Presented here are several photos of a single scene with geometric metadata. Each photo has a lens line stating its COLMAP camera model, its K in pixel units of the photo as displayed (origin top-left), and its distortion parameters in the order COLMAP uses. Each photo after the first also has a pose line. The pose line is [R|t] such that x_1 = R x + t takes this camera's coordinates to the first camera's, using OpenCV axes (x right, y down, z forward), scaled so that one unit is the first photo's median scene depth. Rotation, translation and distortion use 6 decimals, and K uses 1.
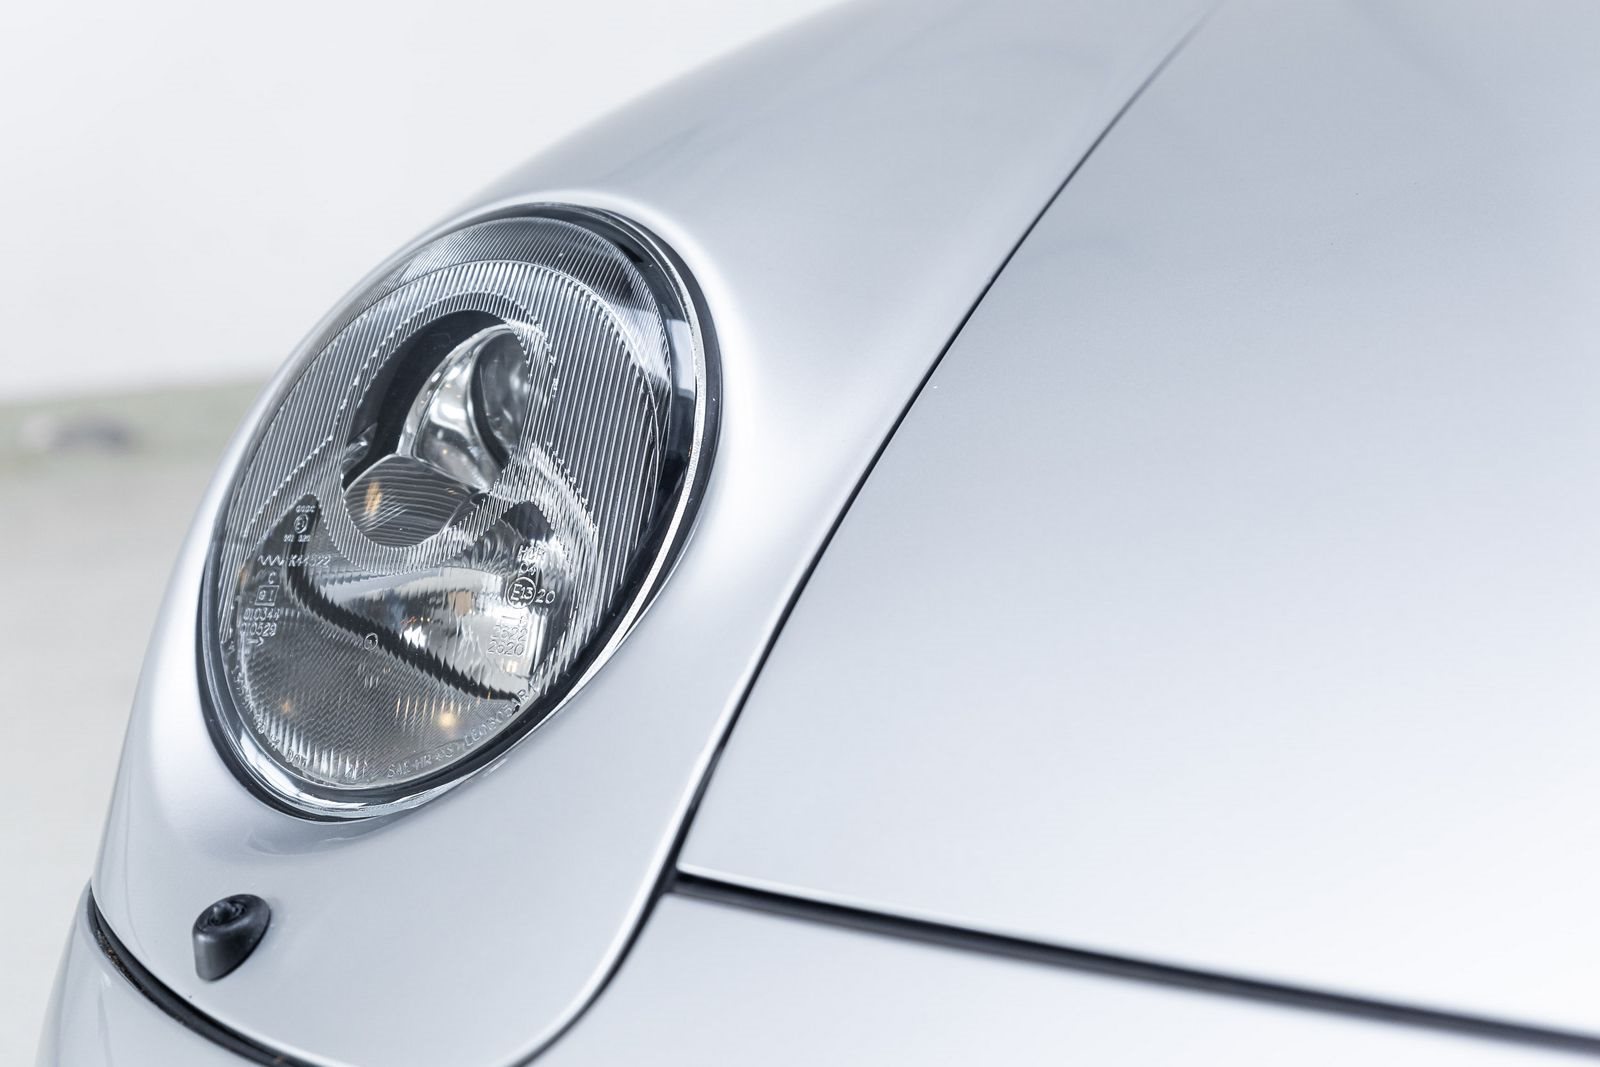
lens RADIAL K [[3178.8, 0, 798.0], [0, 3178.8, 564.7], [0, 0, 1]] dist [-0.009170, -0.043134]
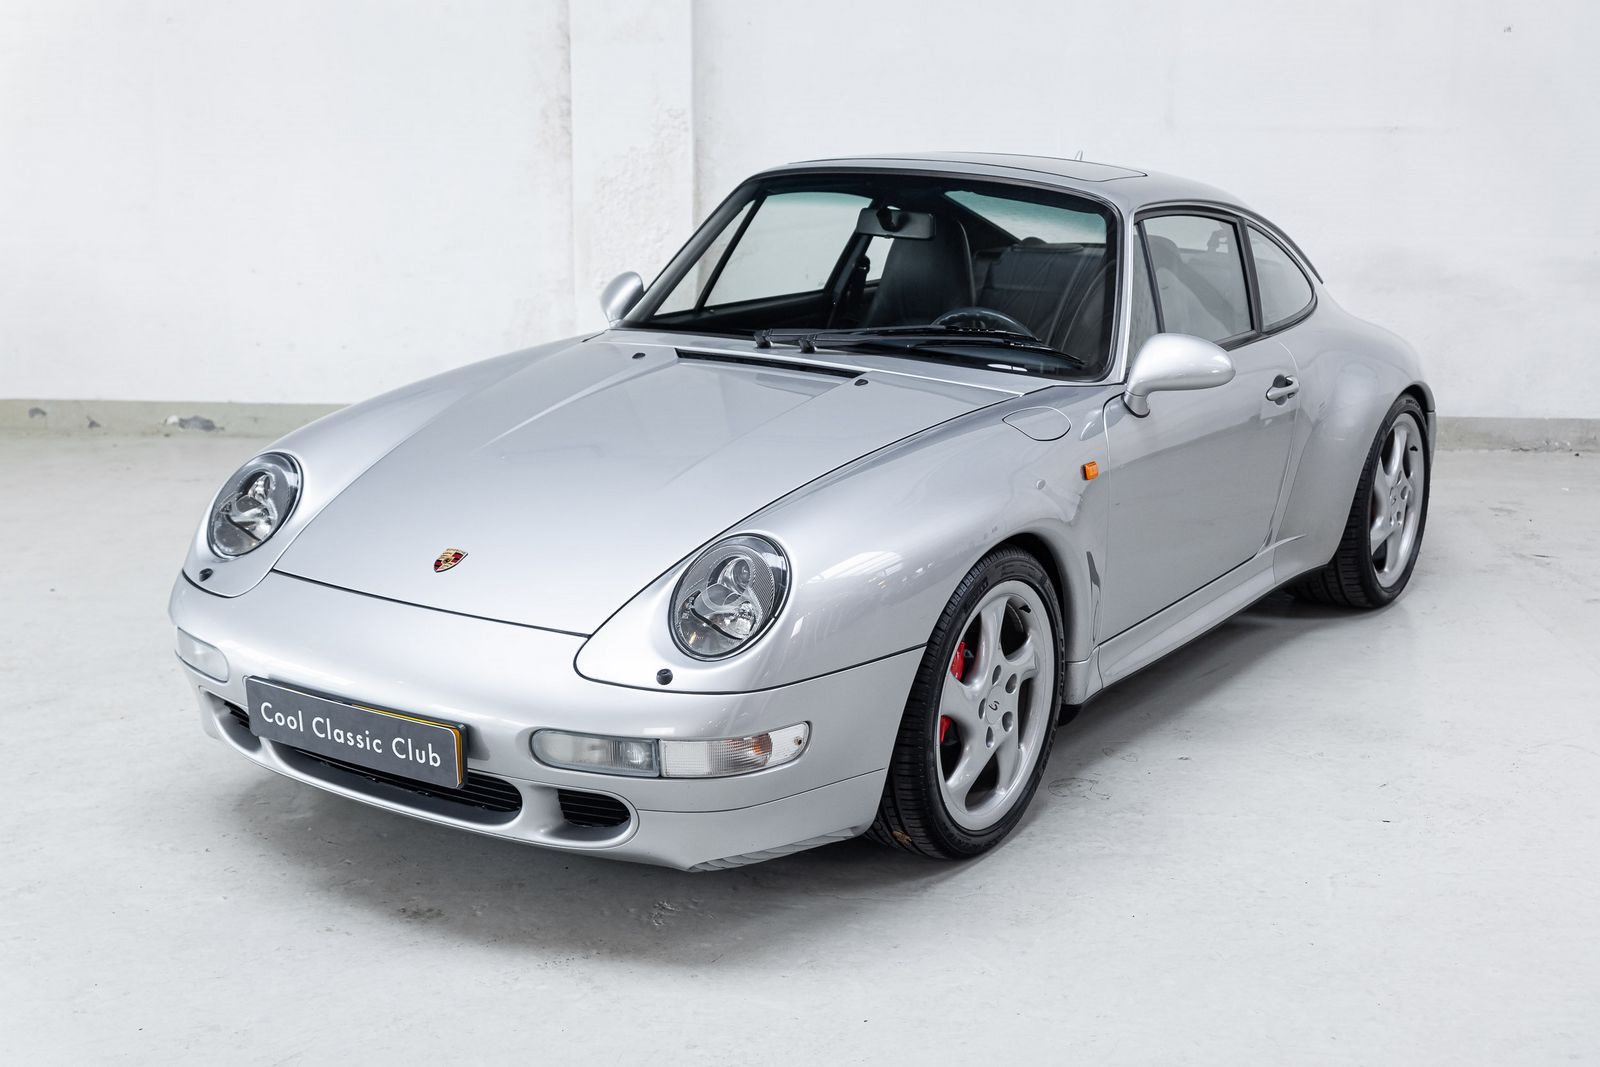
lens RADIAL K [[2151.4, 0, 800.0], [0, 2151.4, 533.5], [0, 0, 1]] dist [-0.004419, 0.016599]
pose [[0.993411, 0.107340, 0.040154, 0.682770], [-0.107492, 0.994205, 0.001629, -0.078878], [-0.039746, -0.005935, 0.999192, -2.767667]]
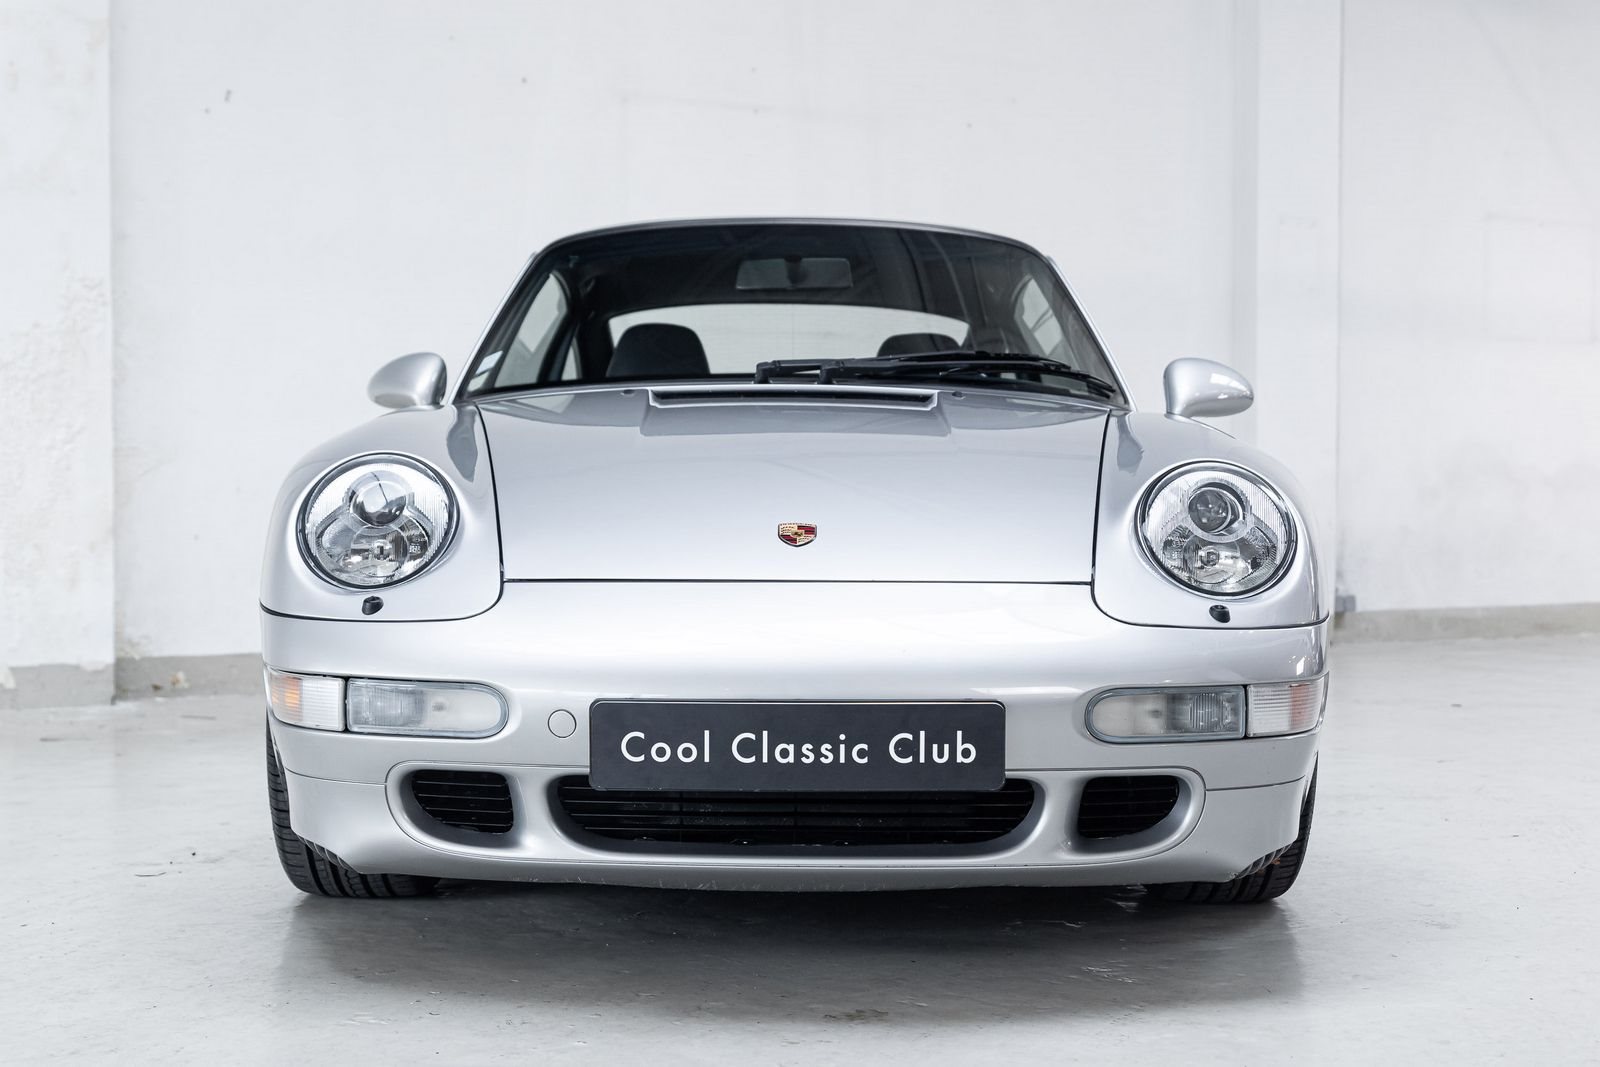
lens RADIAL K [[2266.2, 0, 800.0], [0, 2266.2, 533.5], [0, 0, 1]] dist [0.003739, 0.040538]
pose [[0.817354, 0.097064, 0.567900, -1.225967], [0.043827, 0.972375, -0.229274, 0.633003], [-0.574466, 0.212287, 0.790521, -1.440693]]
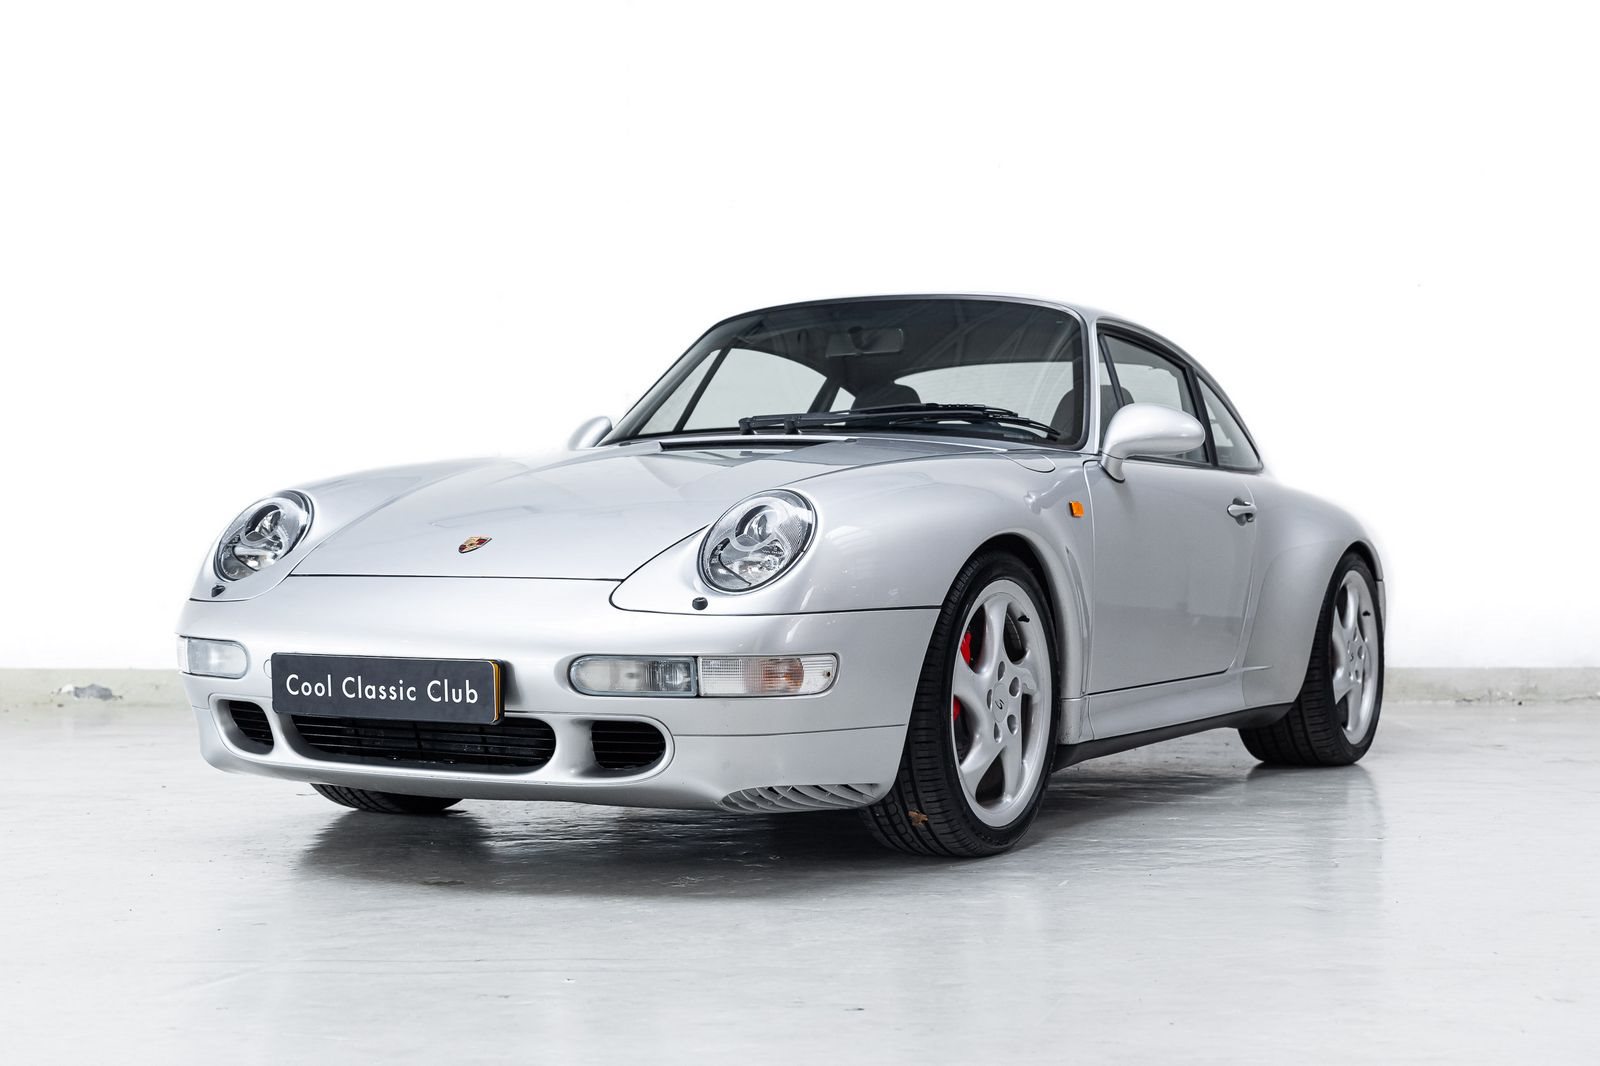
lens RADIAL K [[2398.8, 0, 800.0], [0, 2398.8, 533.0], [0, 0, 1]] dist [-0.010322, 0.050428]
pose [[0.990524, 0.110415, 0.081680, 0.478285], [-0.087527, 0.965787, -0.244119, 0.914821], [-0.105840, 0.234656, 0.966299, -3.176242]]
